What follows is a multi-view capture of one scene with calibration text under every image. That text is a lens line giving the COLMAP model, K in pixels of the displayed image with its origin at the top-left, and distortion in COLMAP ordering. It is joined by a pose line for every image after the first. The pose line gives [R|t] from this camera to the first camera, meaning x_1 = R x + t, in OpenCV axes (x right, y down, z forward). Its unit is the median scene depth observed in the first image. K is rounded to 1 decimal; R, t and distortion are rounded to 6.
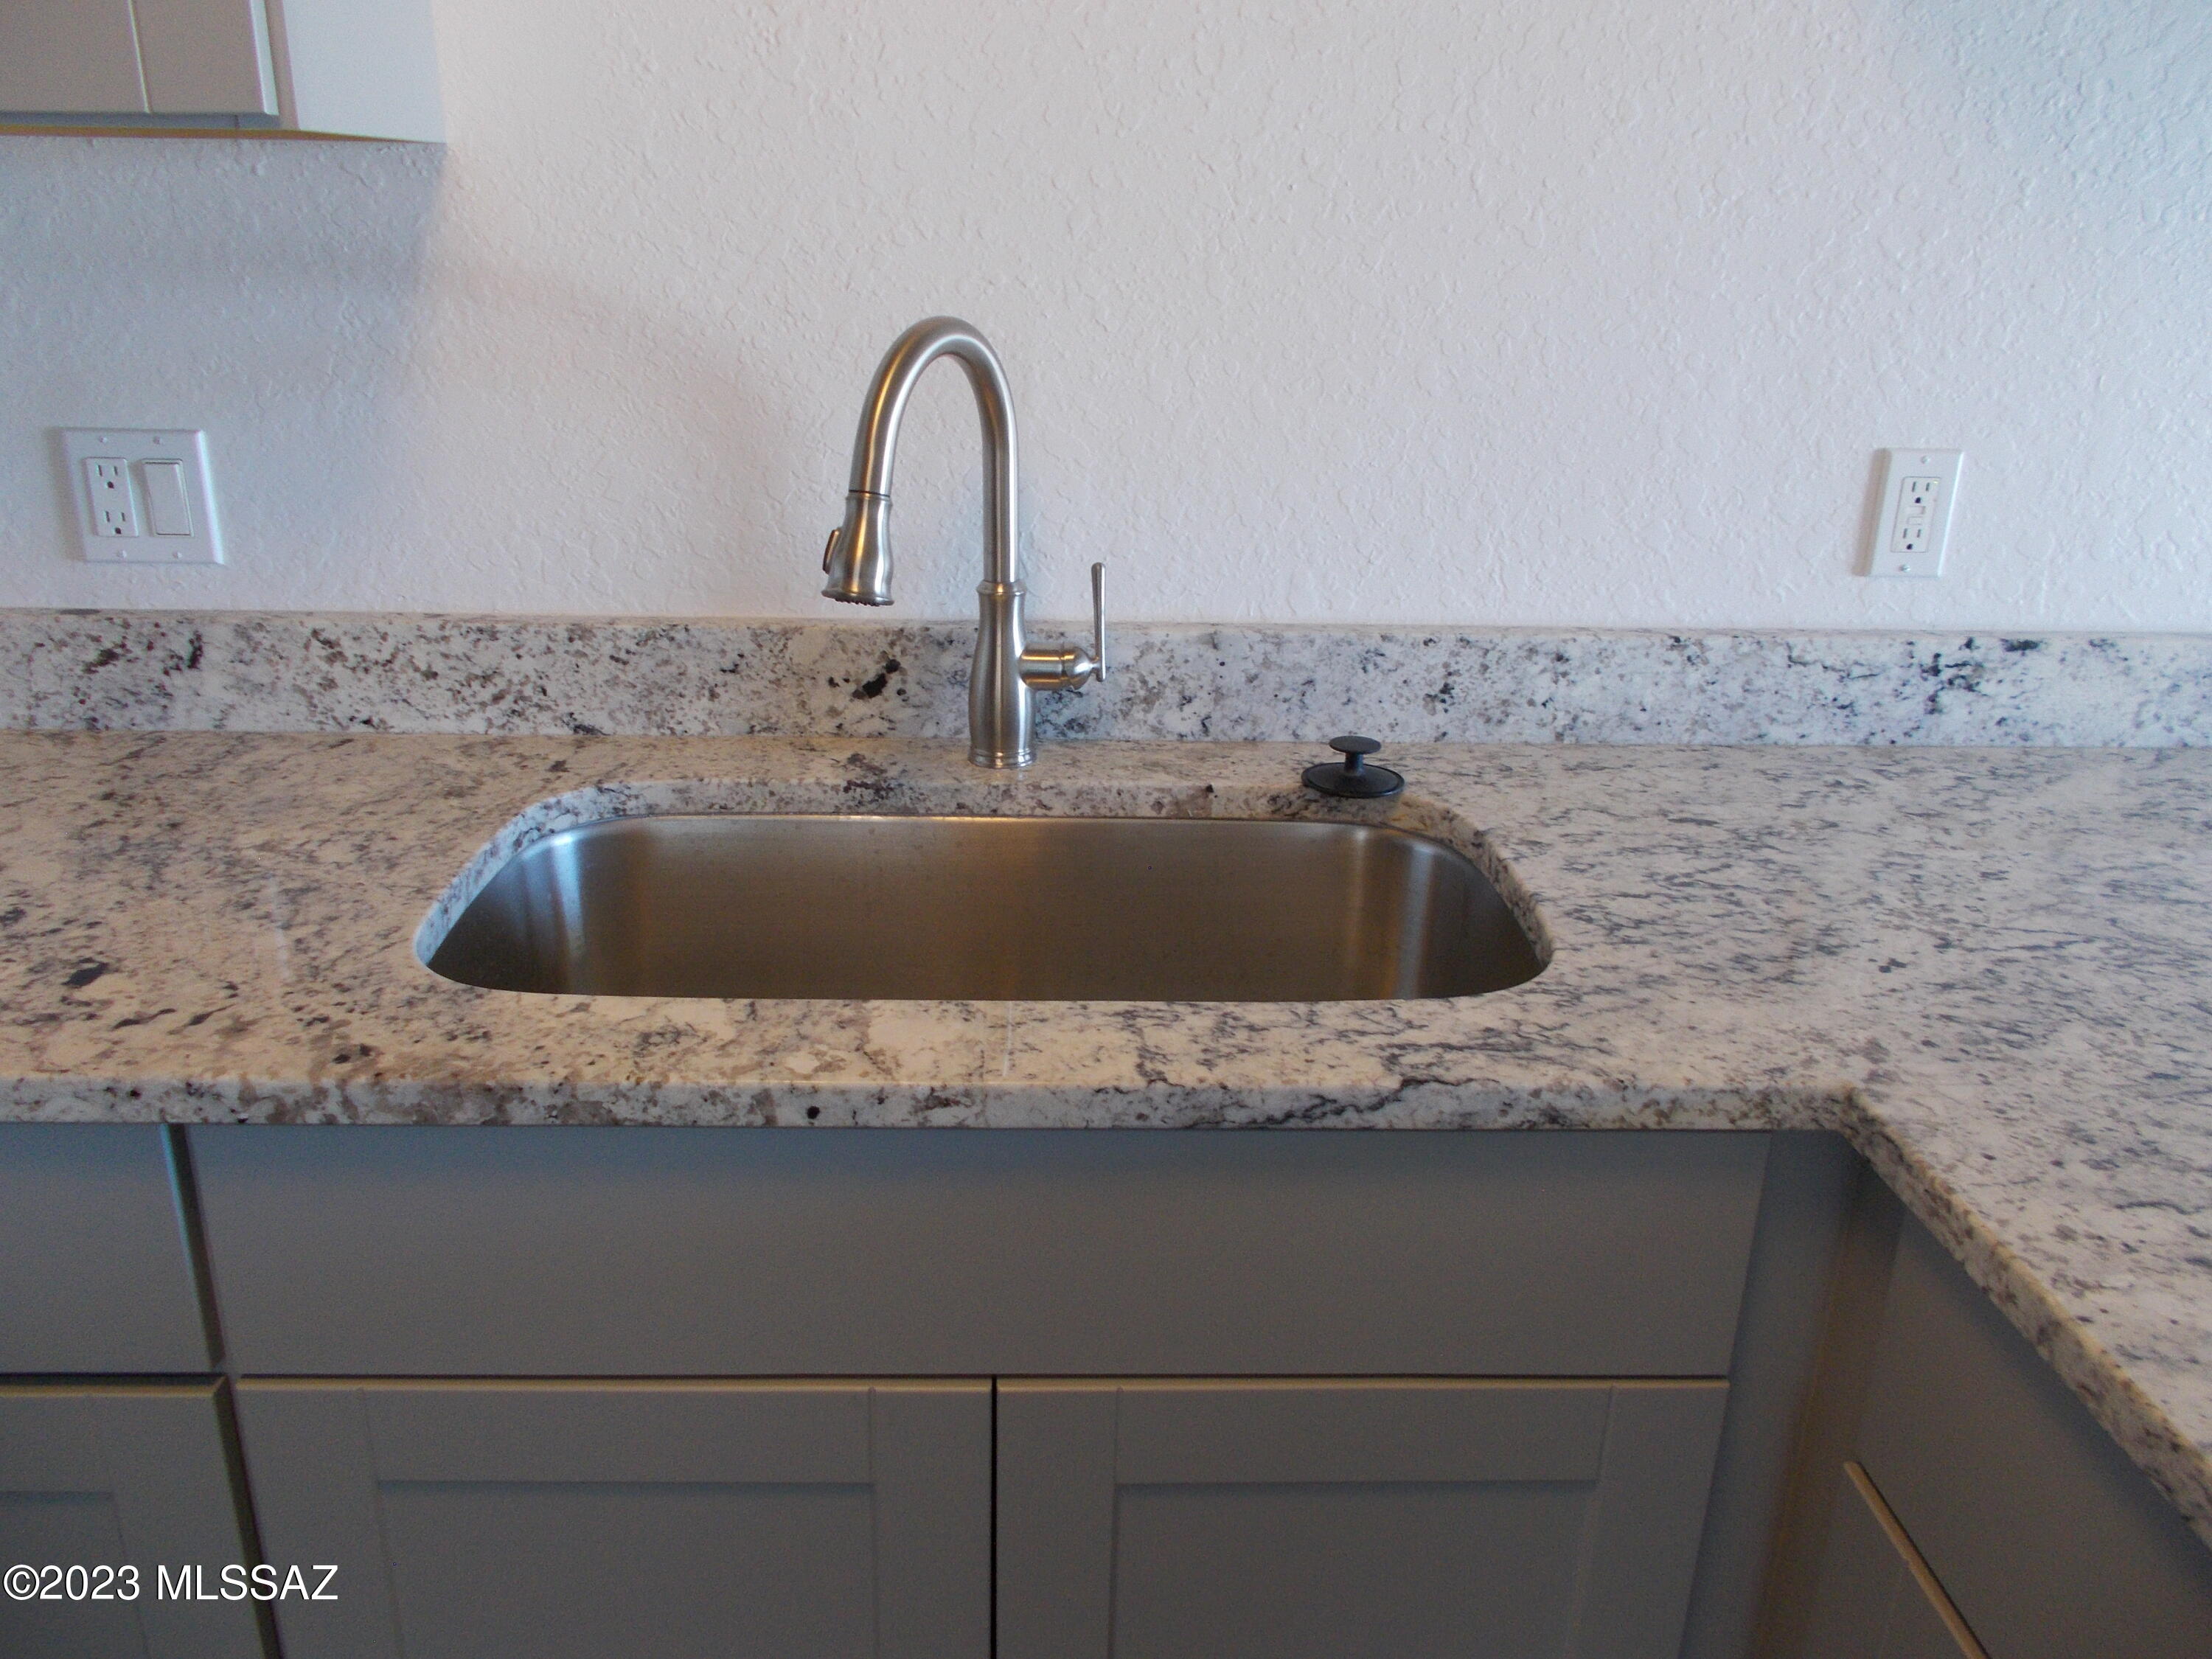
lens RADIAL K [[1662.5, 0, 1094.5], [0, 1662.5, 833.0], [0, 0, 1]] dist [0.020334, -0.033717]
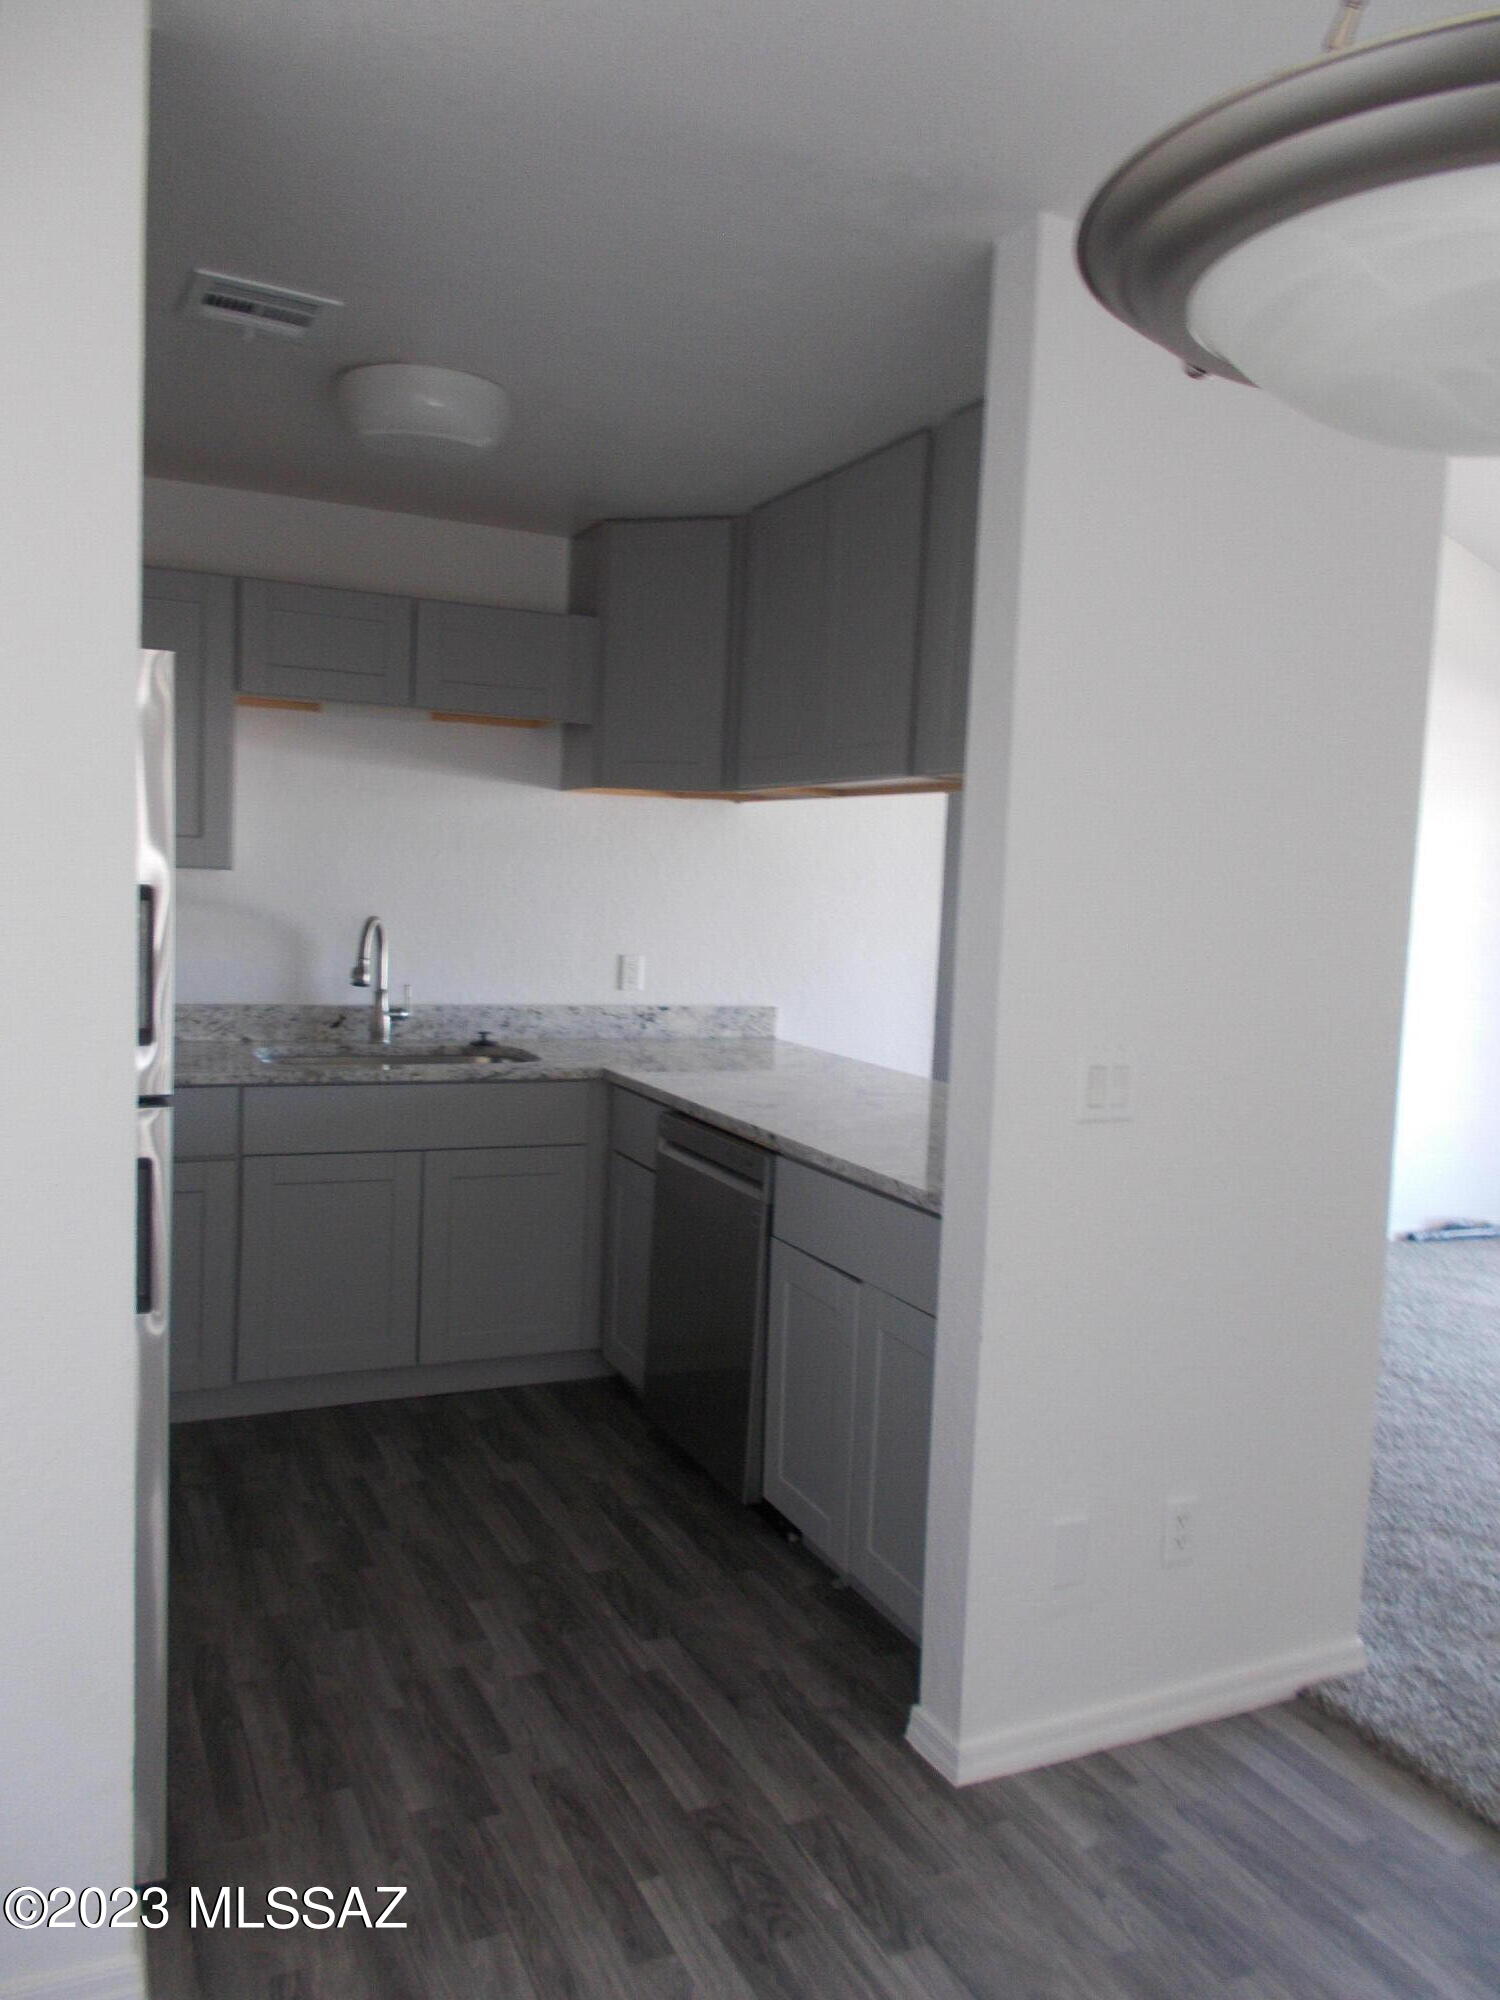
lens RADIAL K [[1503.2, 0, 748.3], [0, 1503.2, 1004.5], [0, 0, 1]] dist [0.020334, -0.033717]
pose [[0.916372, -0.013226, 0.400108, -0.572108], [0.110555, 0.968948, -0.221174, 0.617359], [-0.384759, 0.246912, 0.889379, -1.954083]]
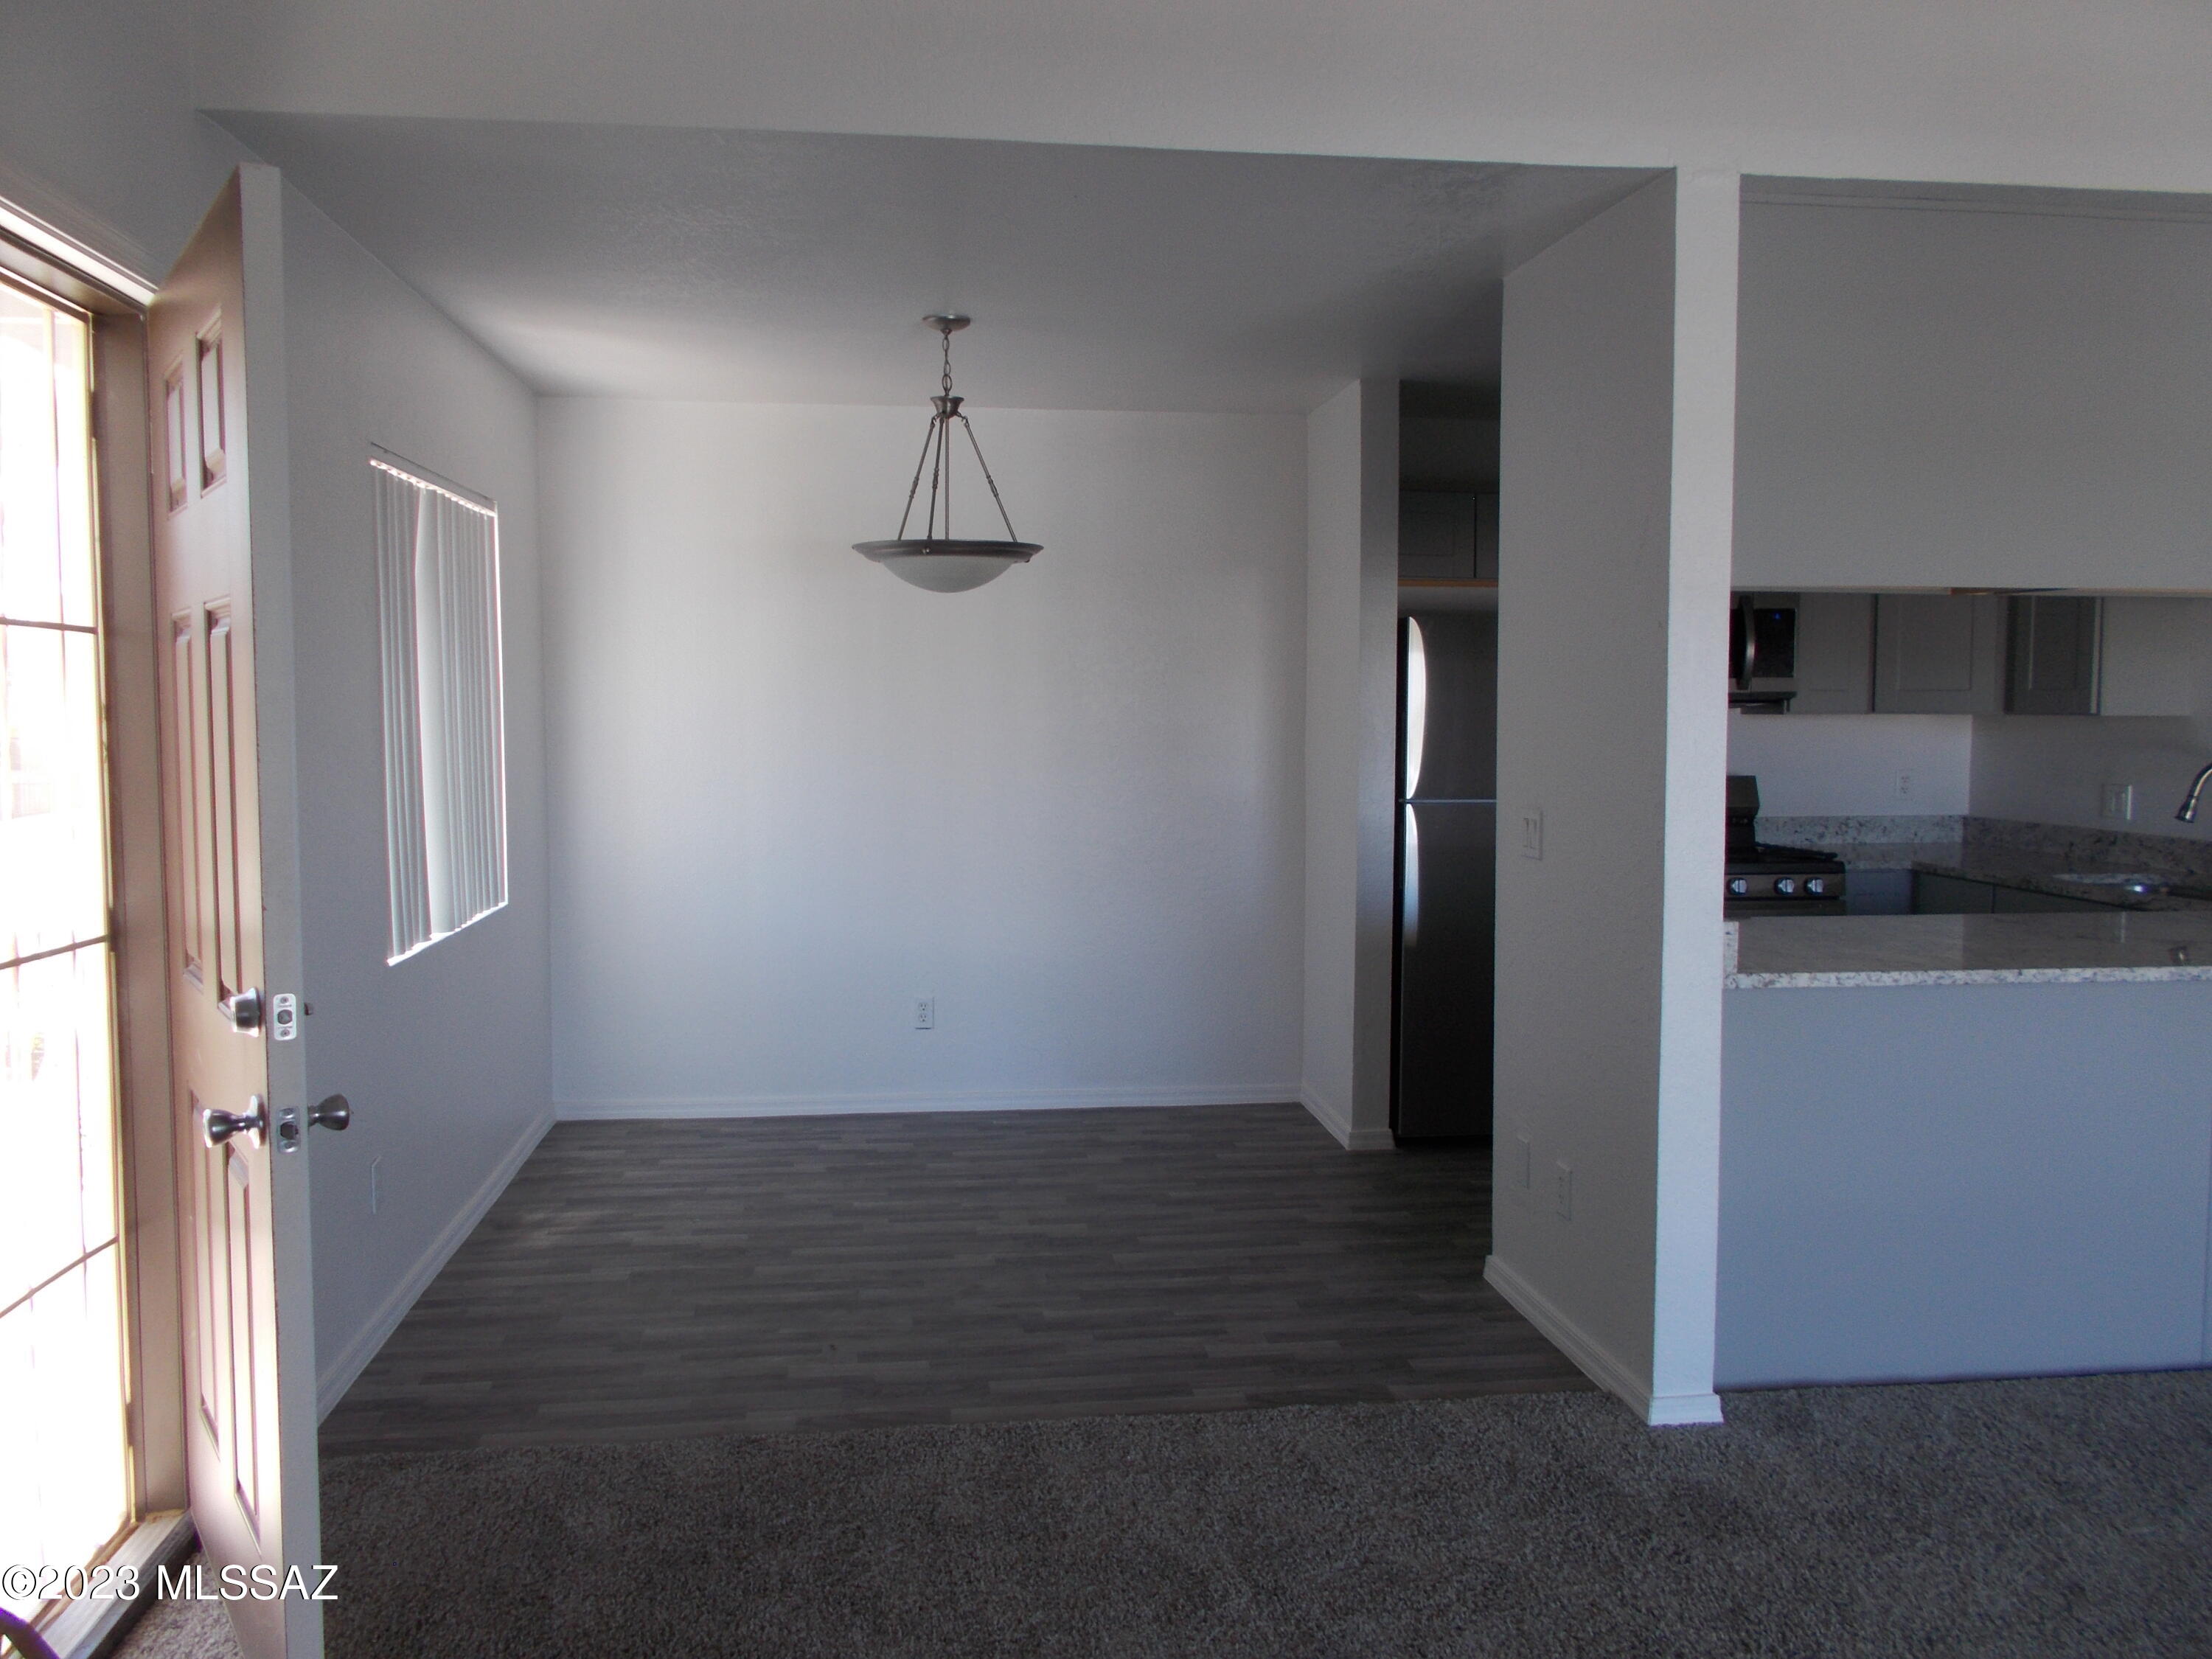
lens RADIAL K [[1662.5, 0, 1094.0], [0, 1662.5, 826.5], [0, 0, 1]] dist [0.020334, -0.033717]
pose [[0.075922, 0.052084, -0.995753, 2.979426], [-0.341943, 0.939437, 0.023067, 0.552523], [0.936649, 0.338740, 0.089133, -1.494329]]
